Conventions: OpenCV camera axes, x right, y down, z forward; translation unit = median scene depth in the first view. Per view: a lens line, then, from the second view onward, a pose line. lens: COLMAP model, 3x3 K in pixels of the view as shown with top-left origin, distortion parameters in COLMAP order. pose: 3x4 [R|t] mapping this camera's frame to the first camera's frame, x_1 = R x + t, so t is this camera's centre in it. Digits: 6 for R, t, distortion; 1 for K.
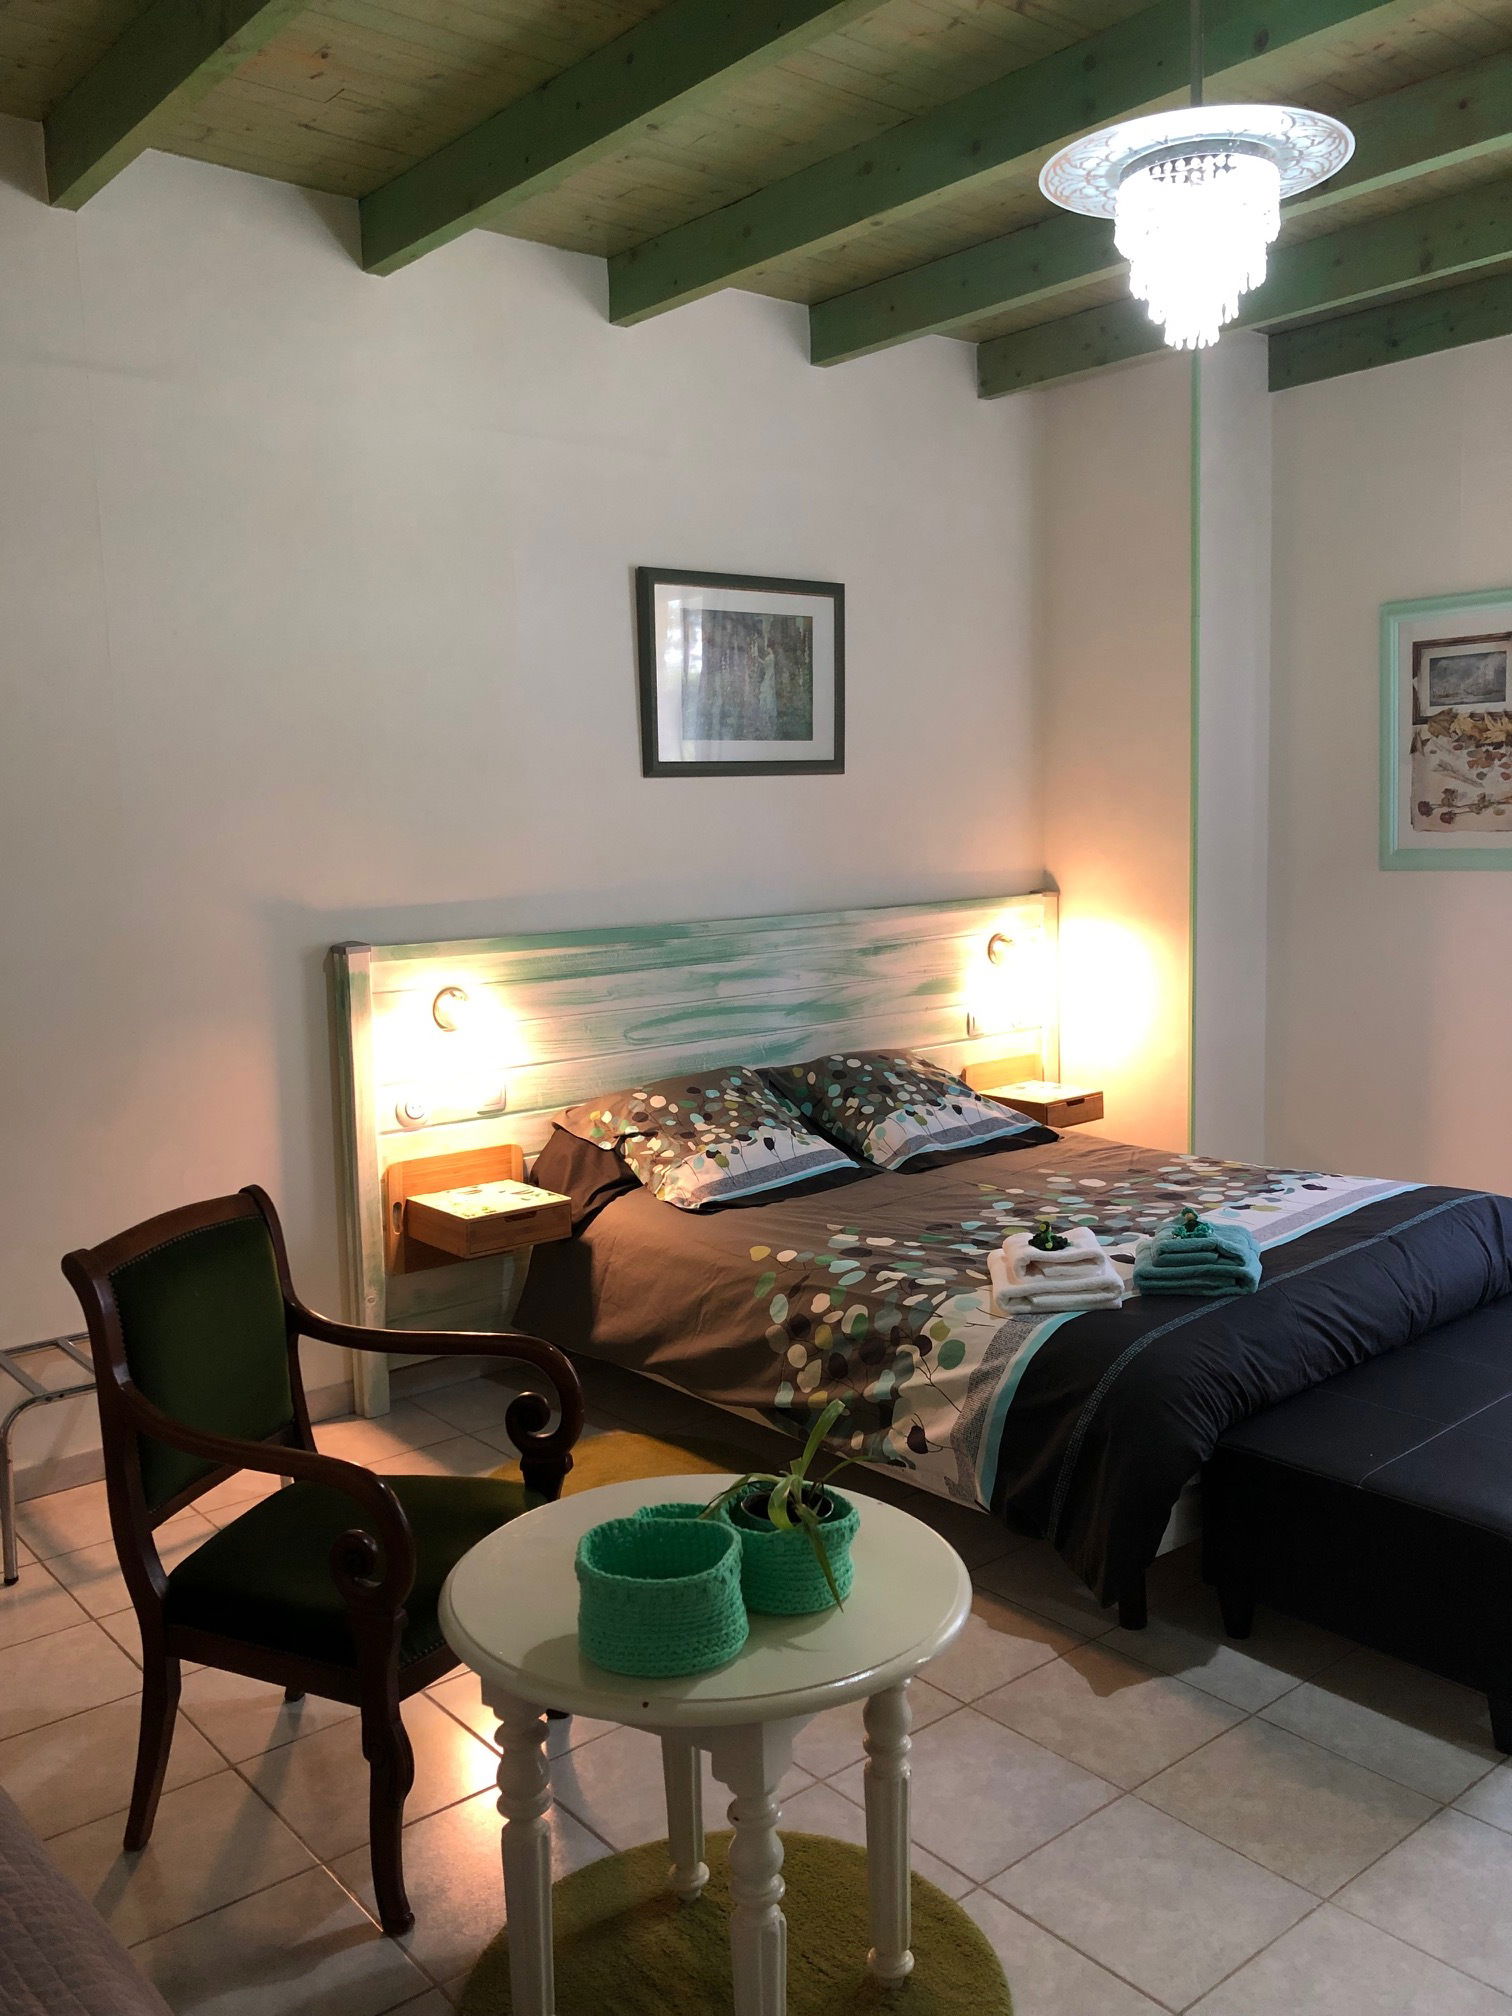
lens RADIAL K [[1655.2, 0, 756.0], [0, 1655.2, 1008.0], [0, 0, 1]] dist [0.131791, -0.141995]
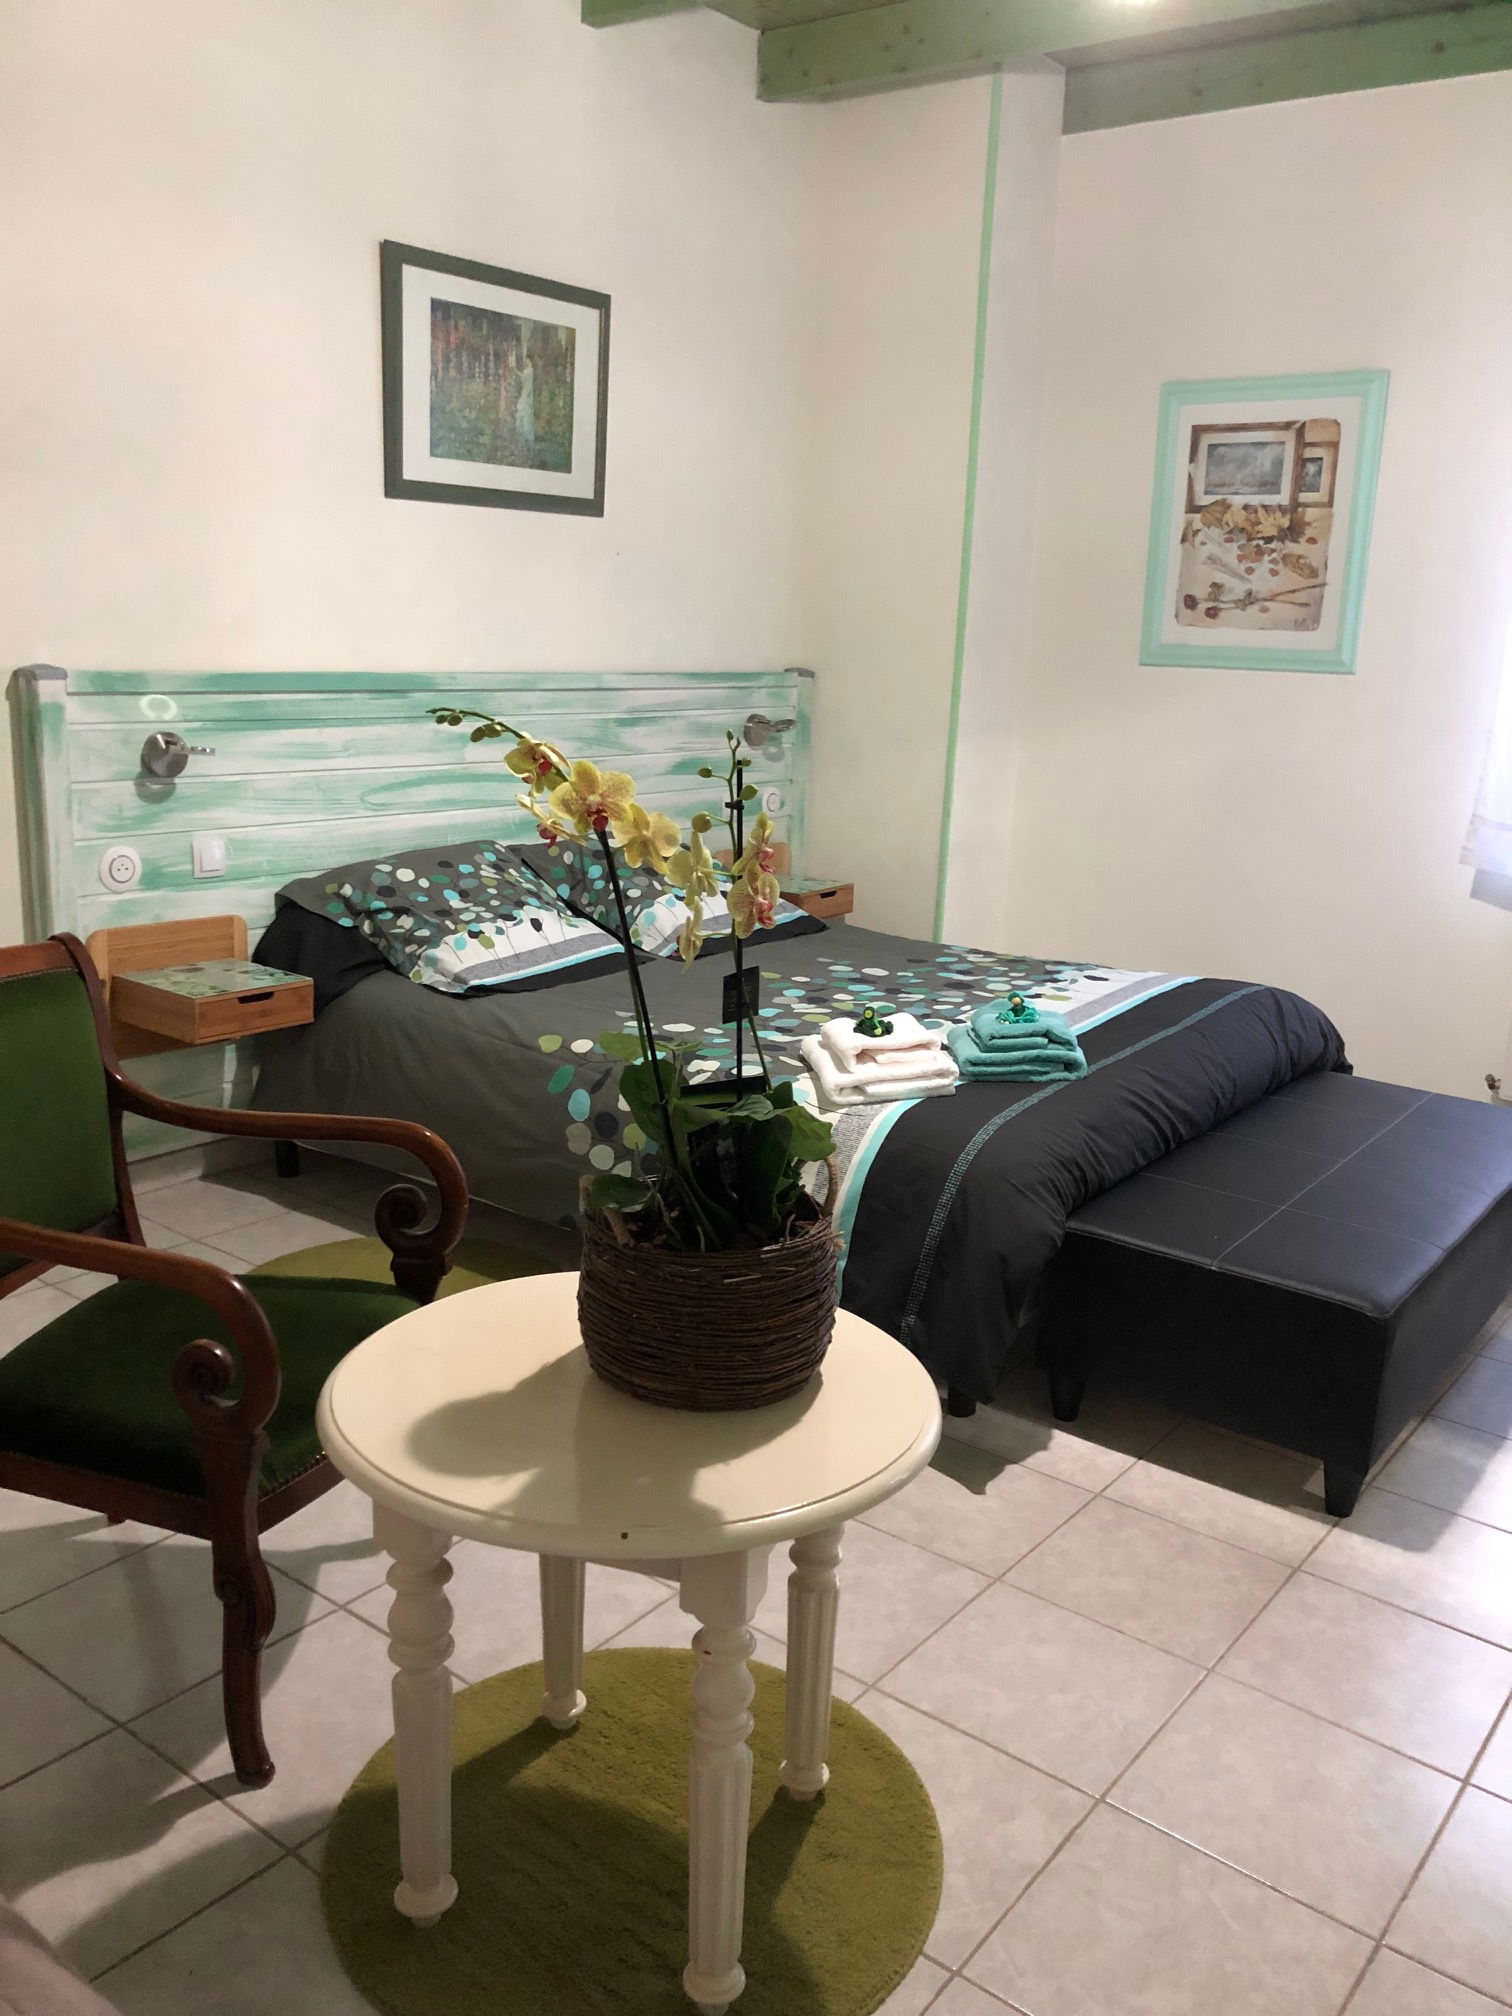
lens RADIAL K [[1676.4, 0, 756.0], [0, 1676.4, 1008.0], [0, 0, 1]] dist [0.077689, -0.075691]
pose [[0.970697, 0.011912, 0.240010, -0.092400], [-0.037816, 0.993898, 0.103614, 0.027204], [-0.237311, -0.109654, 0.965225, 0.084974]]
